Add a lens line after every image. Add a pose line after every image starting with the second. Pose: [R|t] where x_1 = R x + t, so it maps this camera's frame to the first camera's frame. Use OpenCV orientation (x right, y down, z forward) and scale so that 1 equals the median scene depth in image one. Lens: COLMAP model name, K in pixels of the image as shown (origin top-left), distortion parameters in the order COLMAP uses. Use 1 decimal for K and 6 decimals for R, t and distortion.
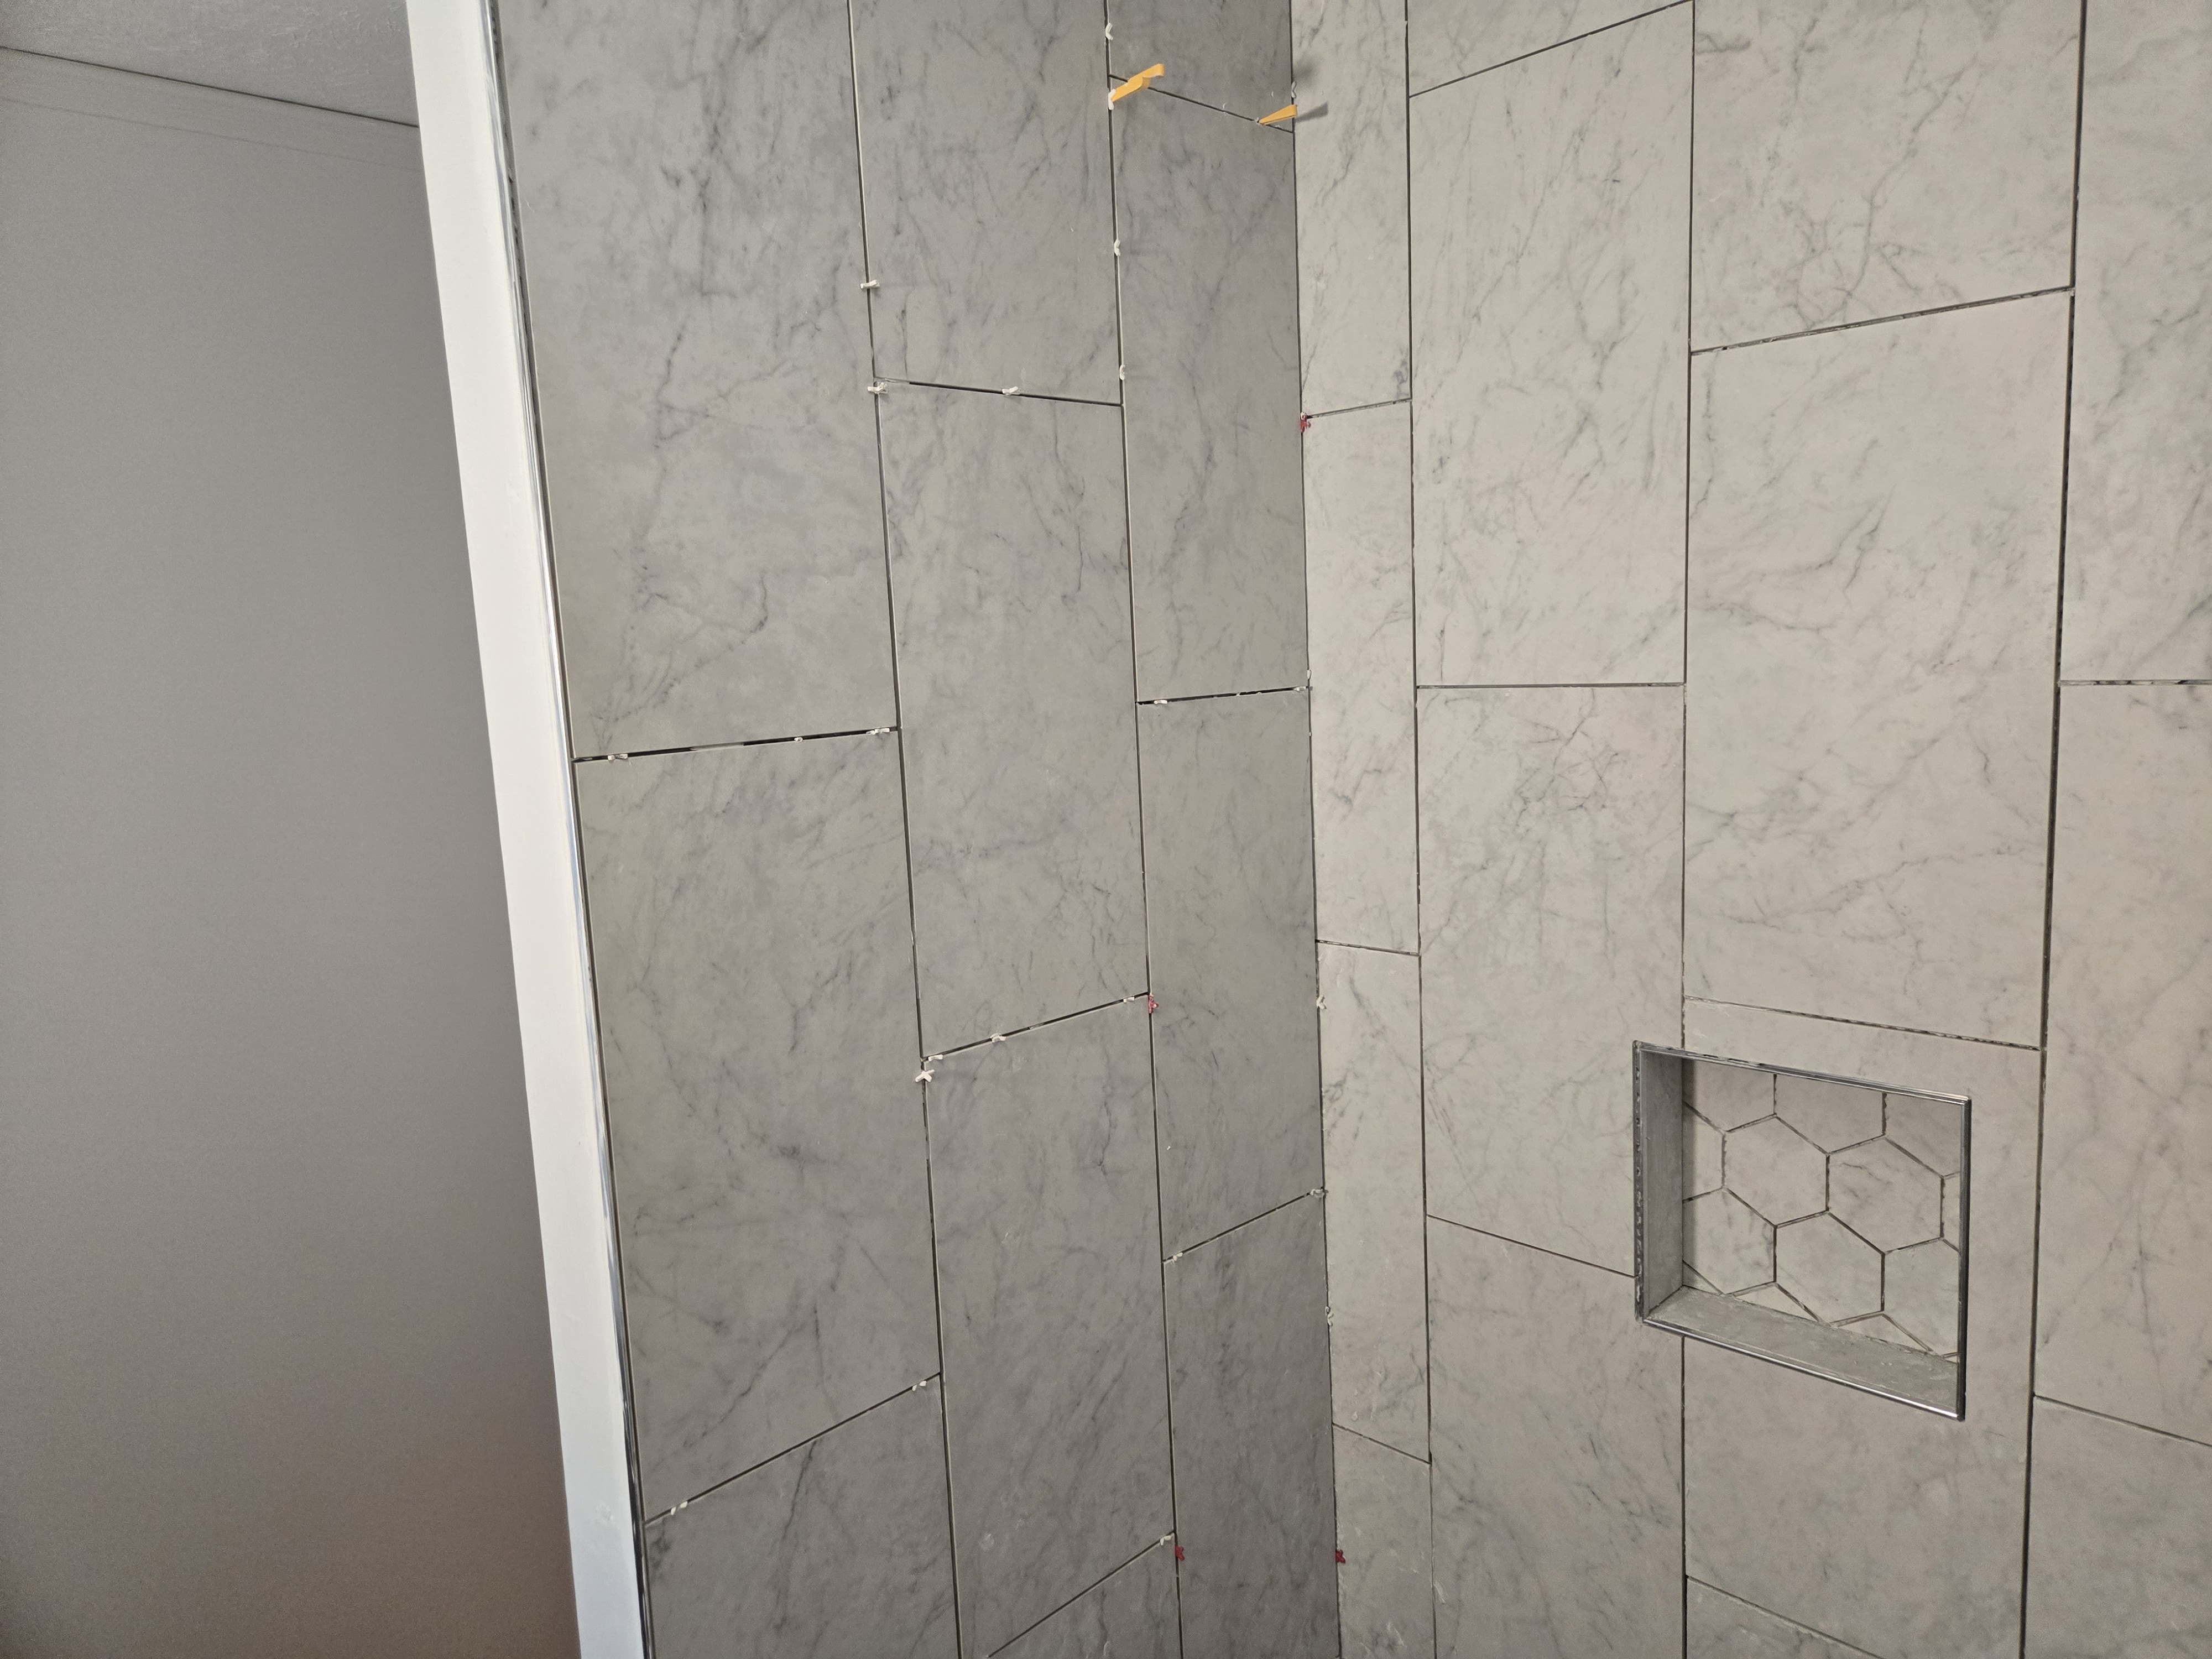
lens RADIAL K [[1477.8, 0, 1121.6], [0, 1477.8, 834.4], [0, 0, 1]] dist [0.068024, -0.057714]
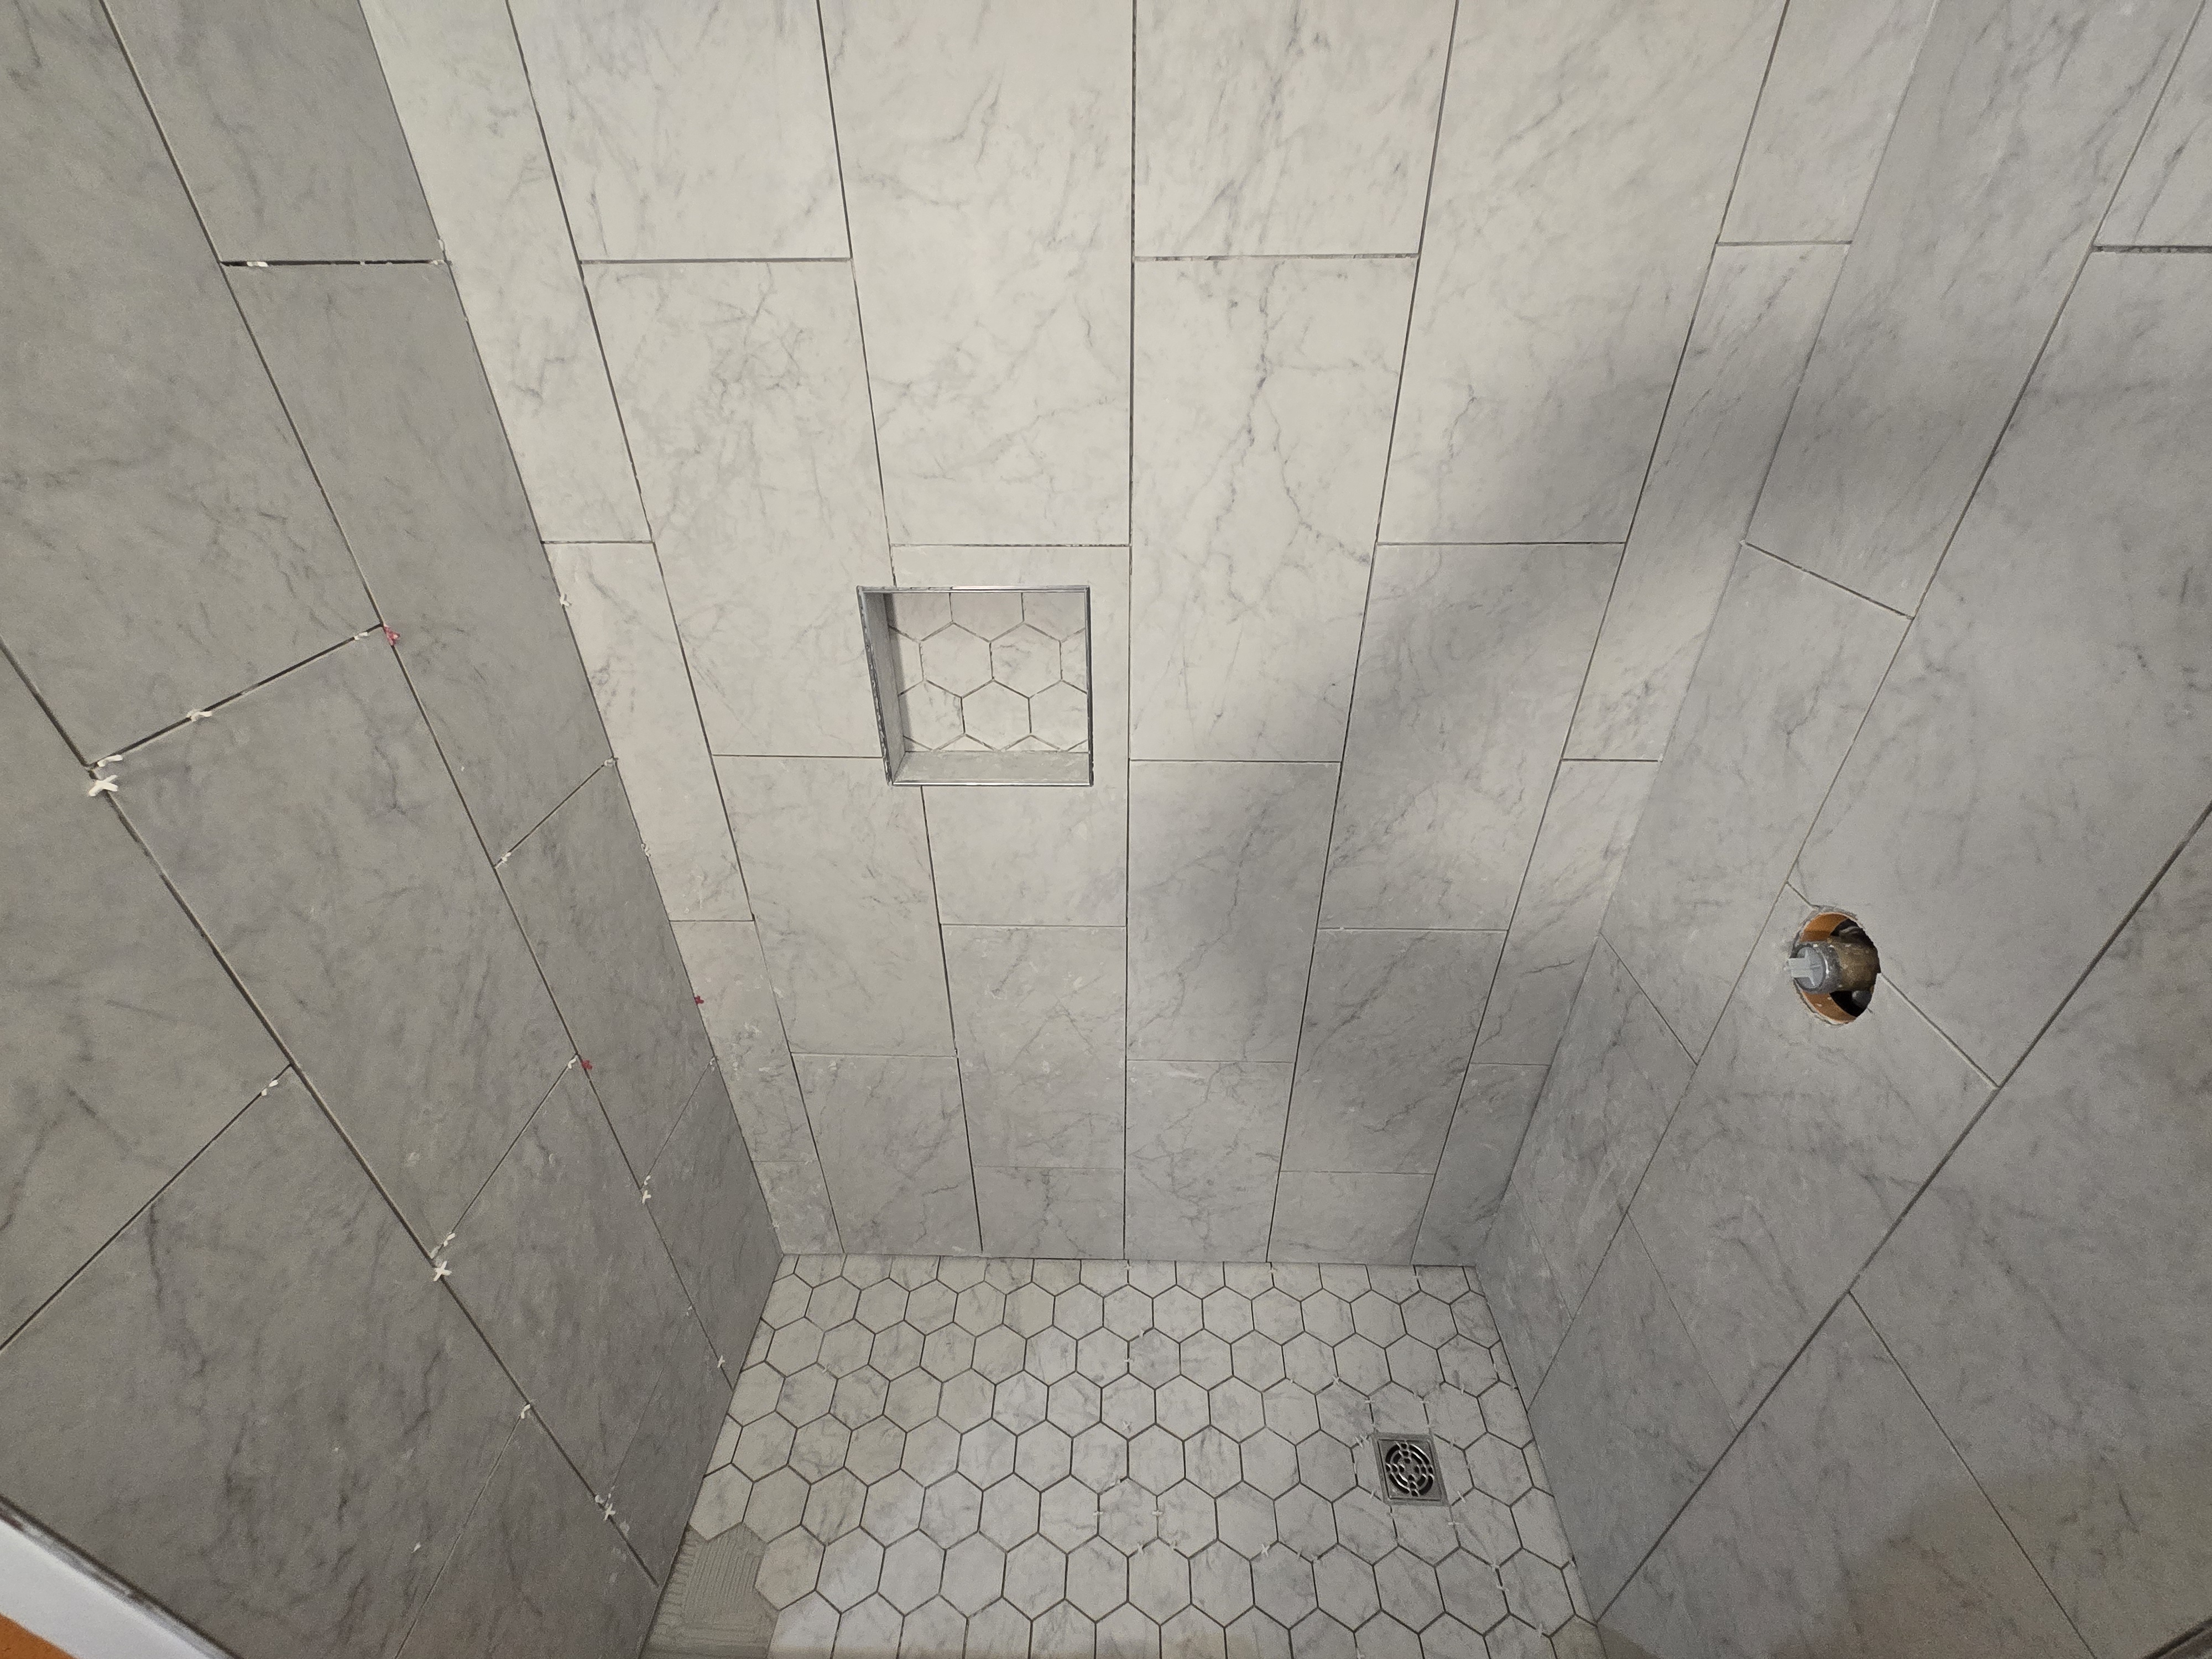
lens RADIAL K [[904.0, 0, 1100.9], [0, 904.0, 825.6], [0, 0, 1]] dist [0.002718, -0.000591]
pose [[0.731316, -0.330352, 0.596694, -0.036068], [0.068078, 0.905856, 0.418079, 0.014294], [-0.678632, -0.265126, 0.684957, 0.278194]]
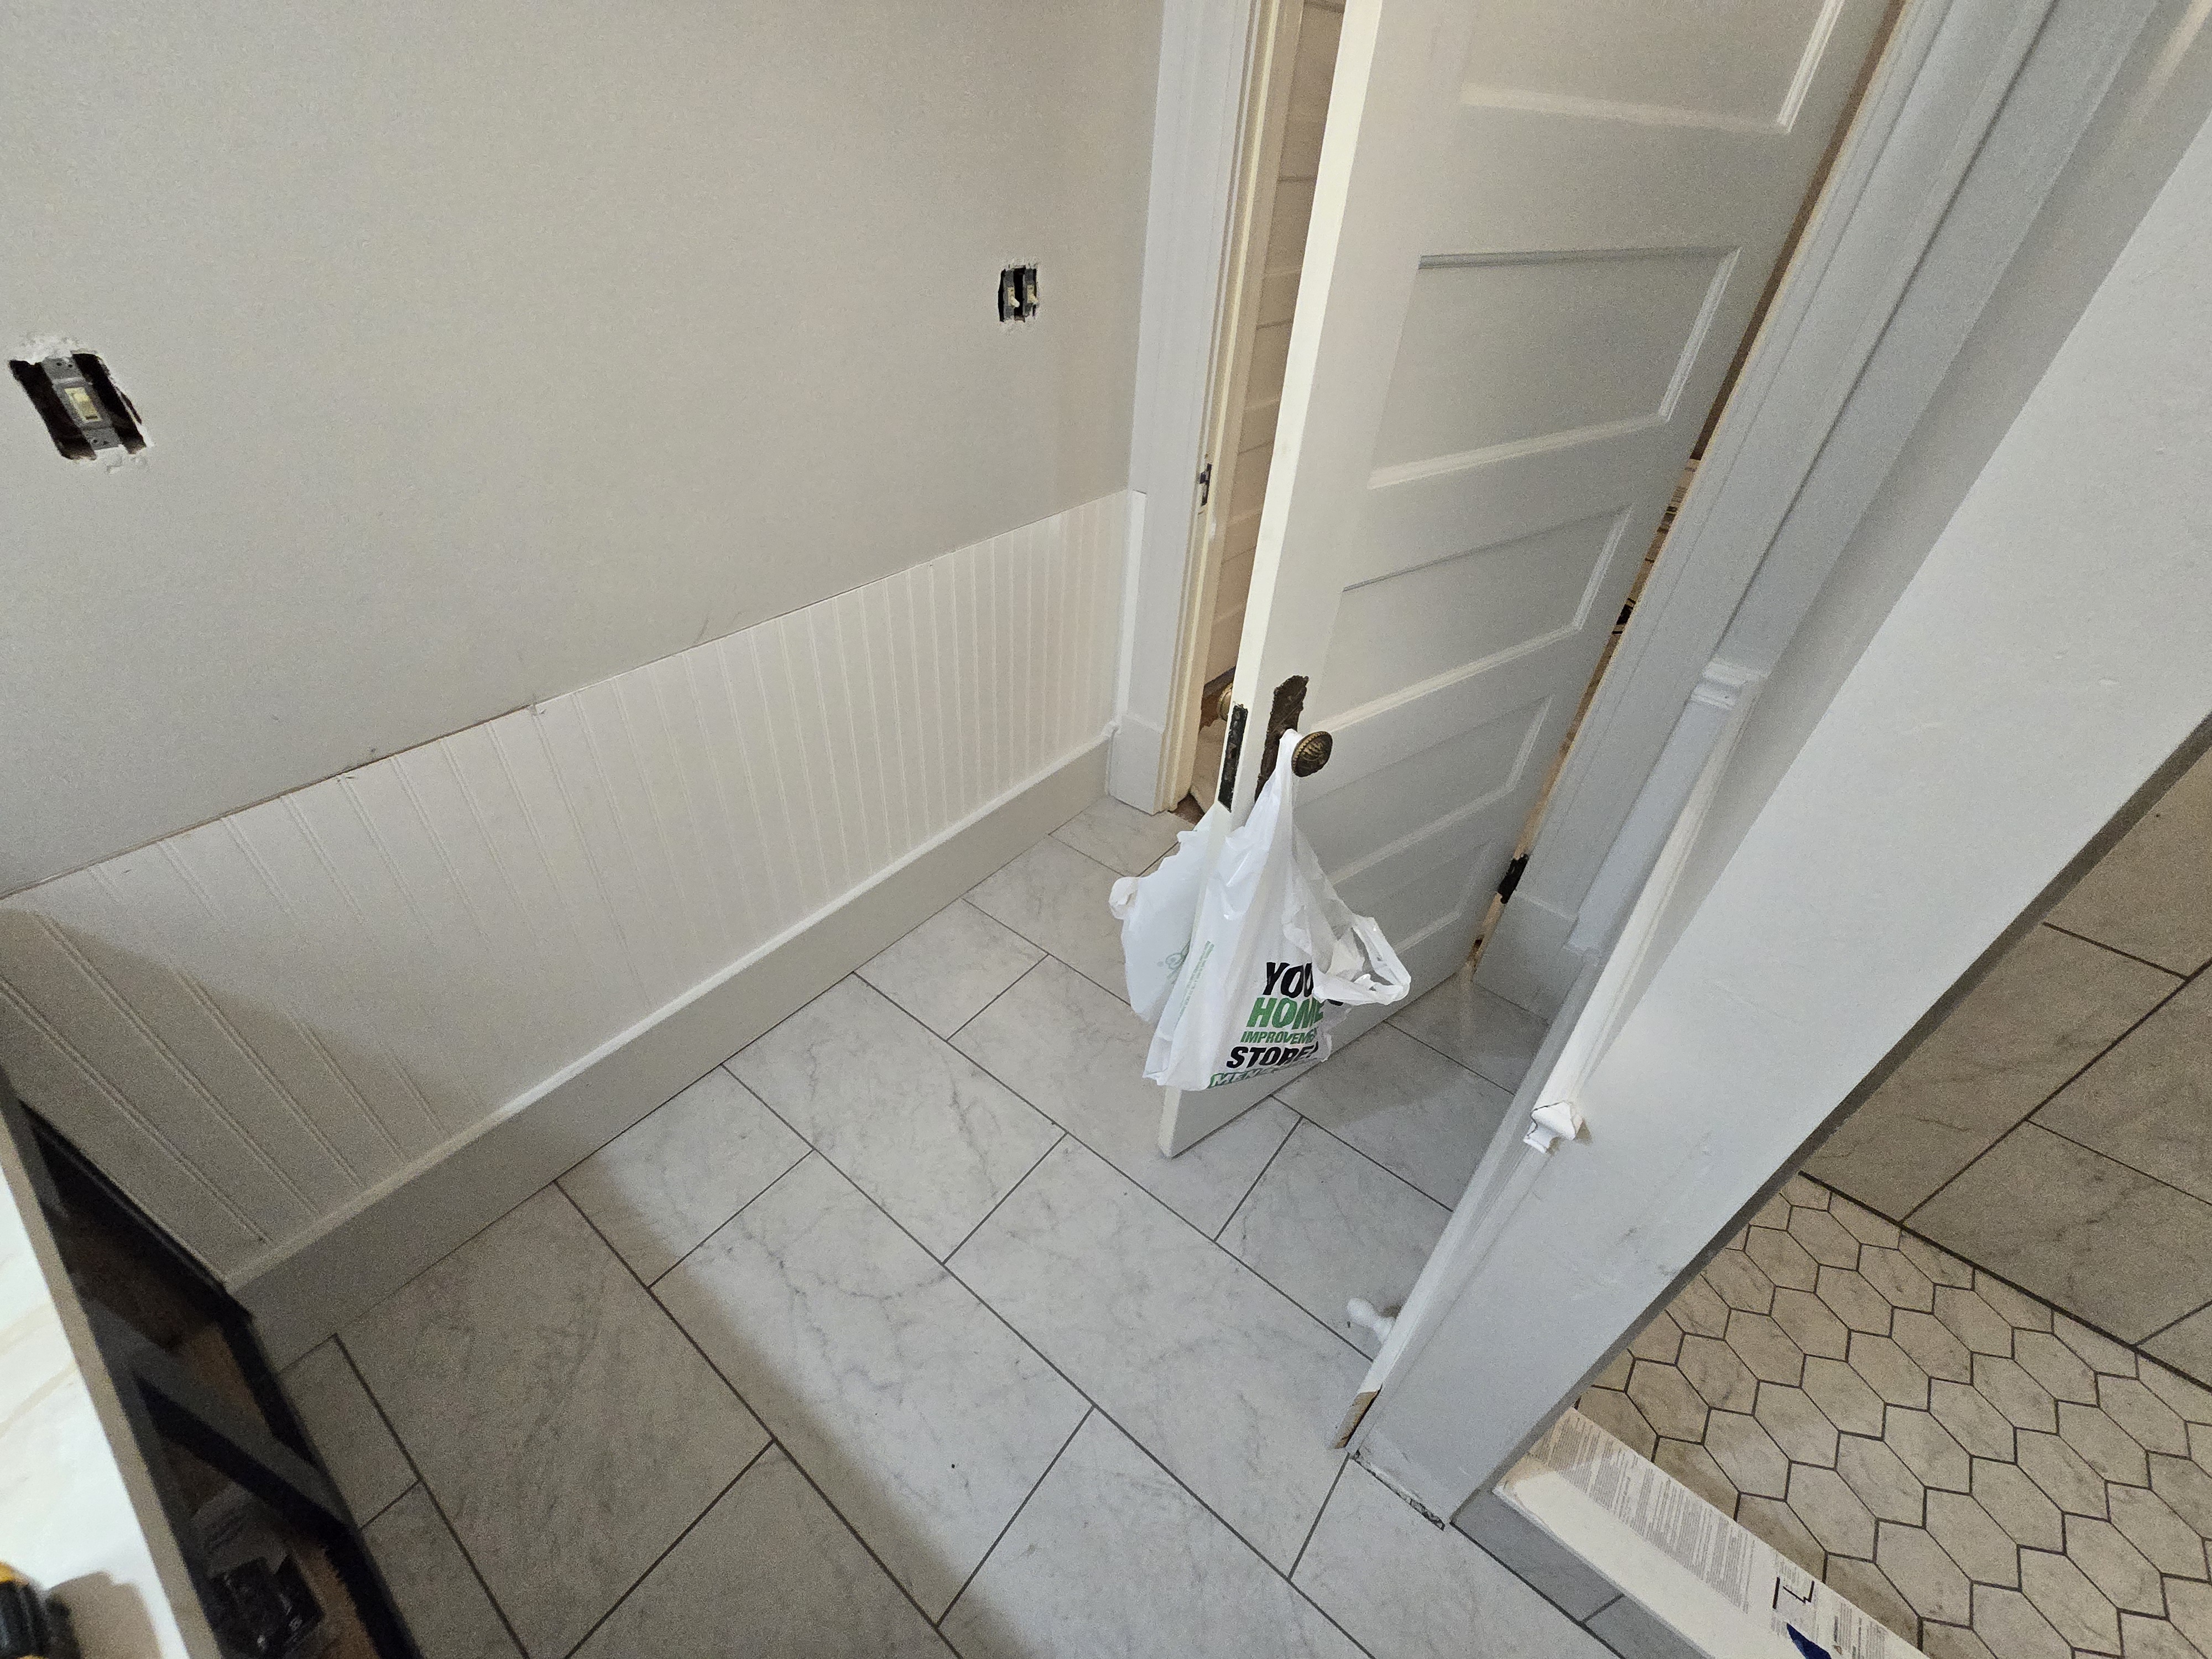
lens RADIAL K [[904.0, 0, 1100.6], [0, 904.0, 828.4], [0, 0, 1]] dist [0.002718, -0.000591]
pose [[0.988431, 0.015839, 0.150845, -0.657832], [-0.090534, 0.859539, 0.502987, 0.302846], [-0.121690, -0.510824, 0.851029, 0.598569]]
